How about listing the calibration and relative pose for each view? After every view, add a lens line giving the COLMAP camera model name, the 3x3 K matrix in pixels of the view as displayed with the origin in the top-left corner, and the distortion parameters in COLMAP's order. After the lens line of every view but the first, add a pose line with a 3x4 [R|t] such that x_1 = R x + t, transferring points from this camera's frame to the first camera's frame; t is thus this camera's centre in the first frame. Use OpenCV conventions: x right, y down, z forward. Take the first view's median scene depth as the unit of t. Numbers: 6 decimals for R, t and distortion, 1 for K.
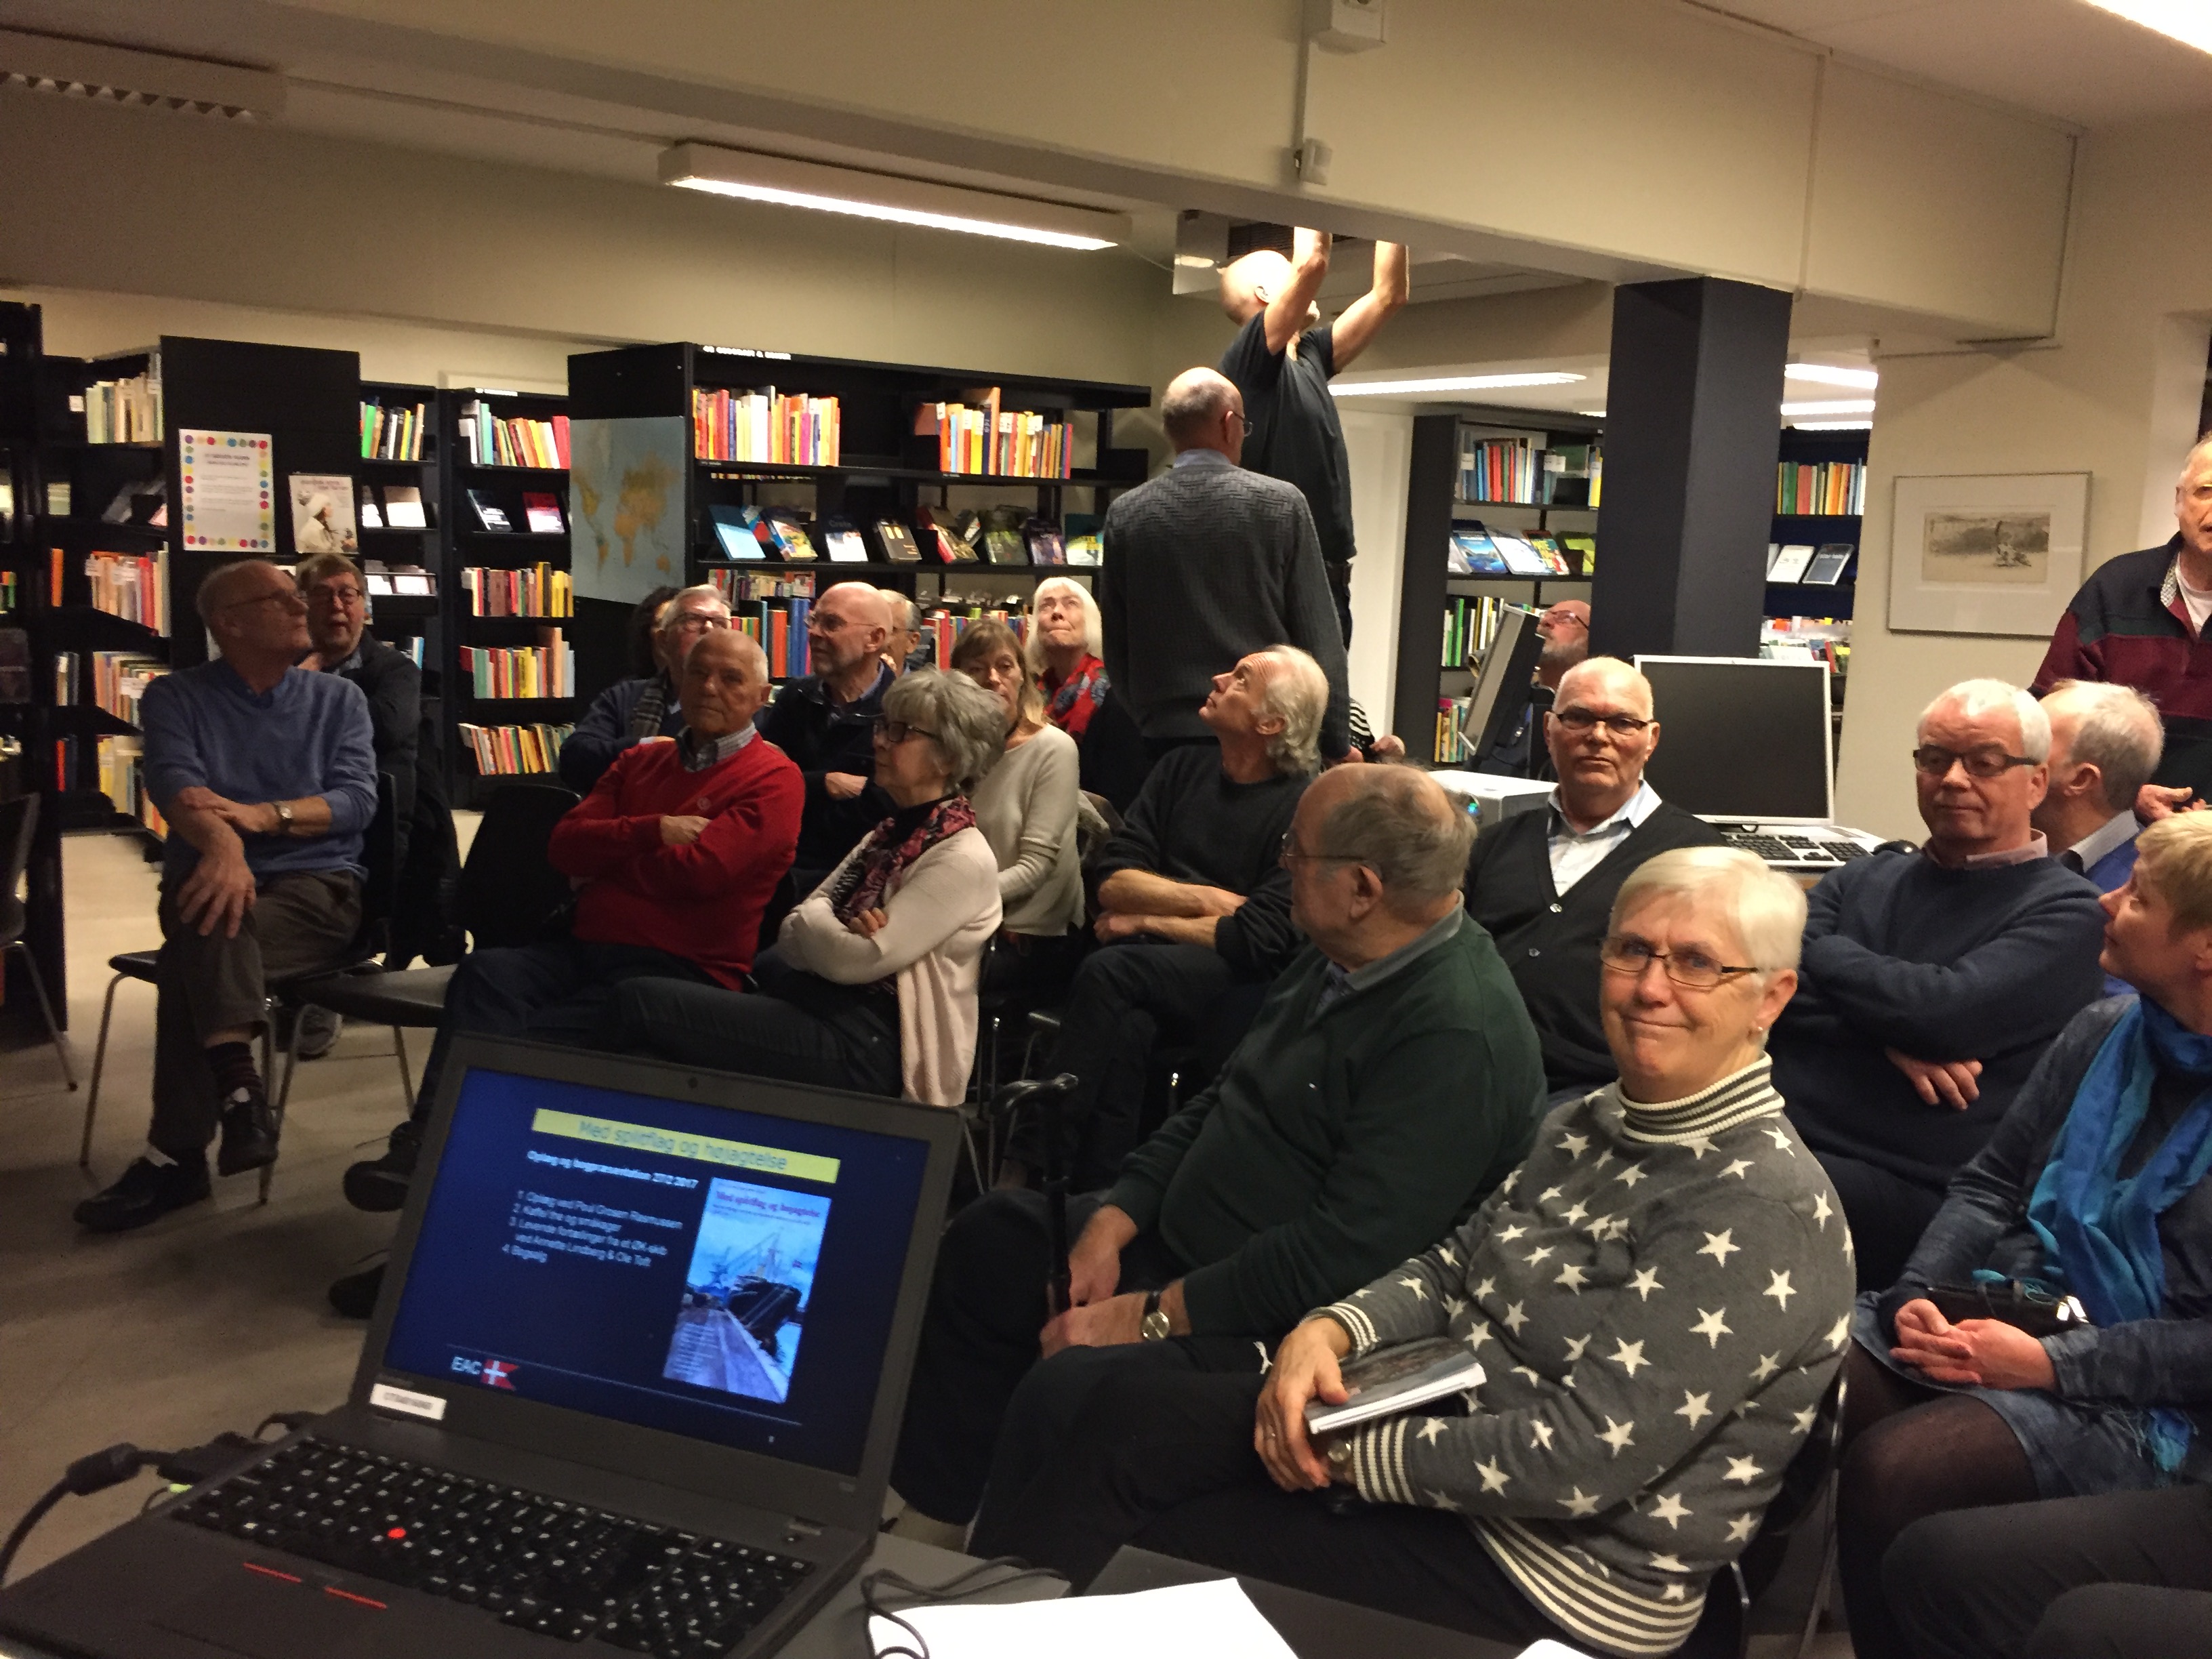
lens RADIAL K [[1924.7, 0, 1111.2], [0, 1924.7, 834.1], [0, 0, 1]] dist [-0.001181, -0.007048]
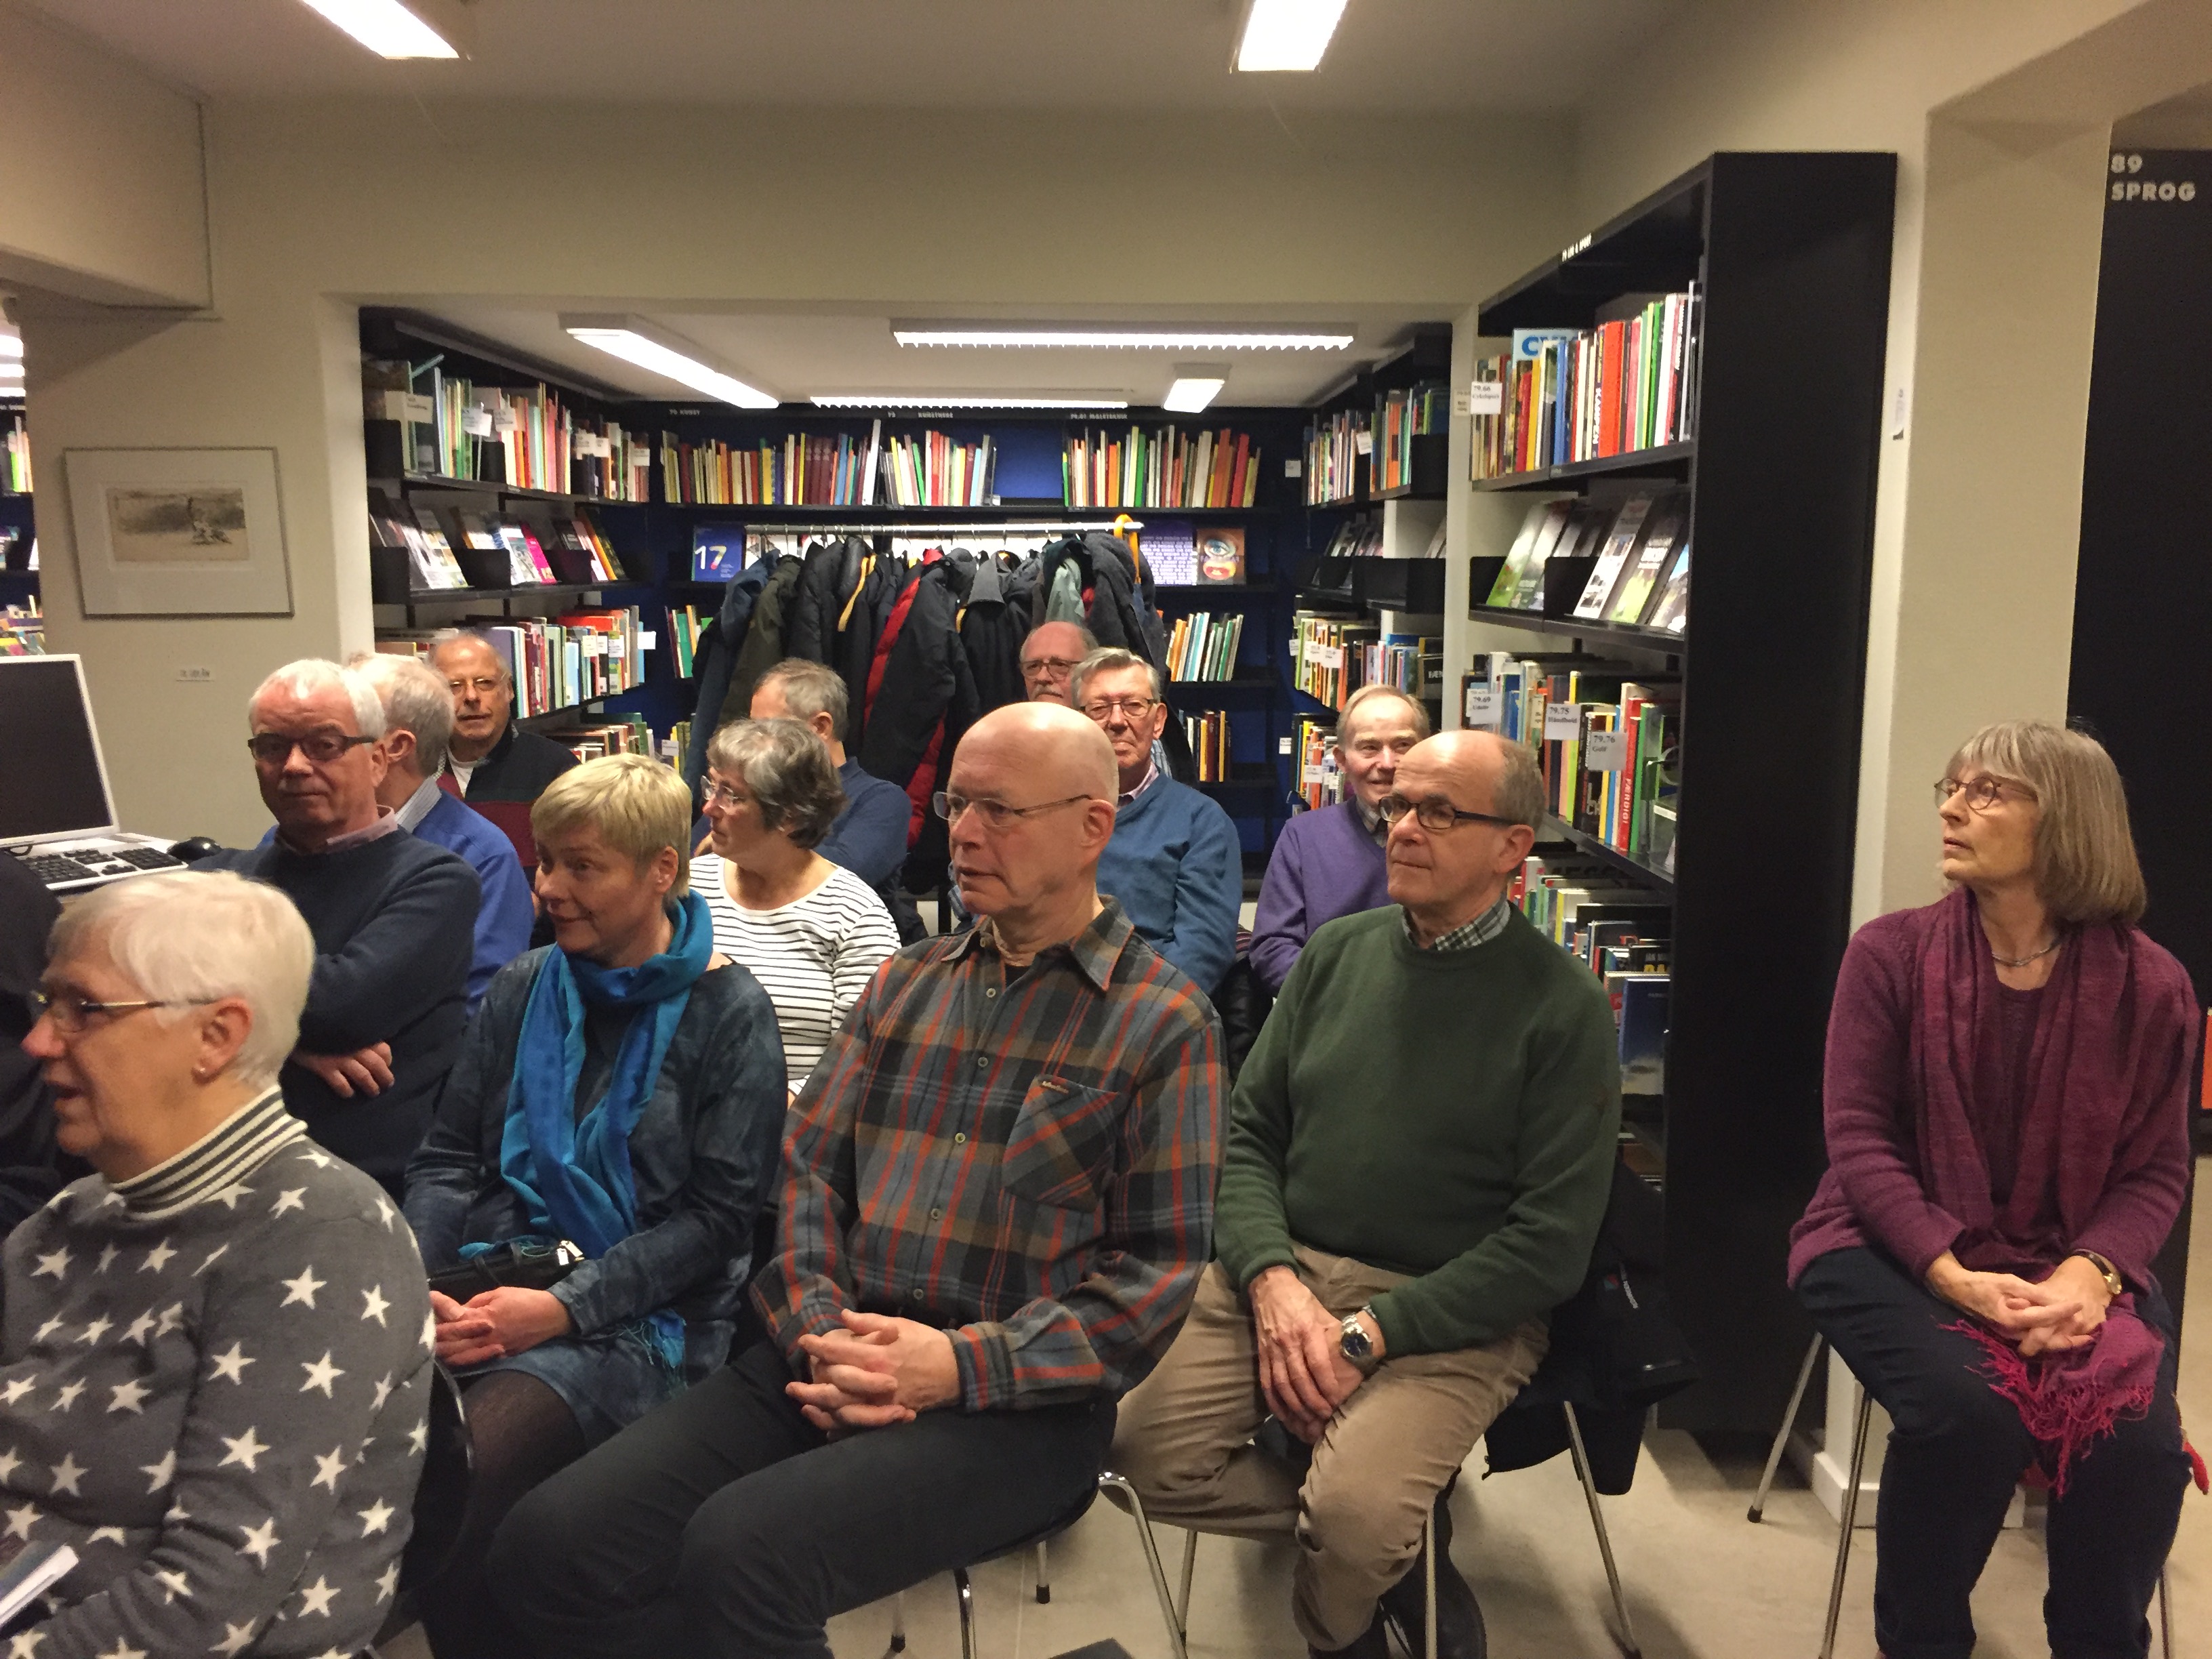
lens RADIAL K [[1924.7, 0, 1111.2], [0, 1924.7, 834.1], [0, 0, 1]] dist [-0.001181, -0.007048]
pose [[0.574420, -0.148088, 0.805054, -0.112036], [0.136718, 0.987041, 0.084014, -0.020162], [-0.807062, 0.061806, 0.587222, 0.103209]]
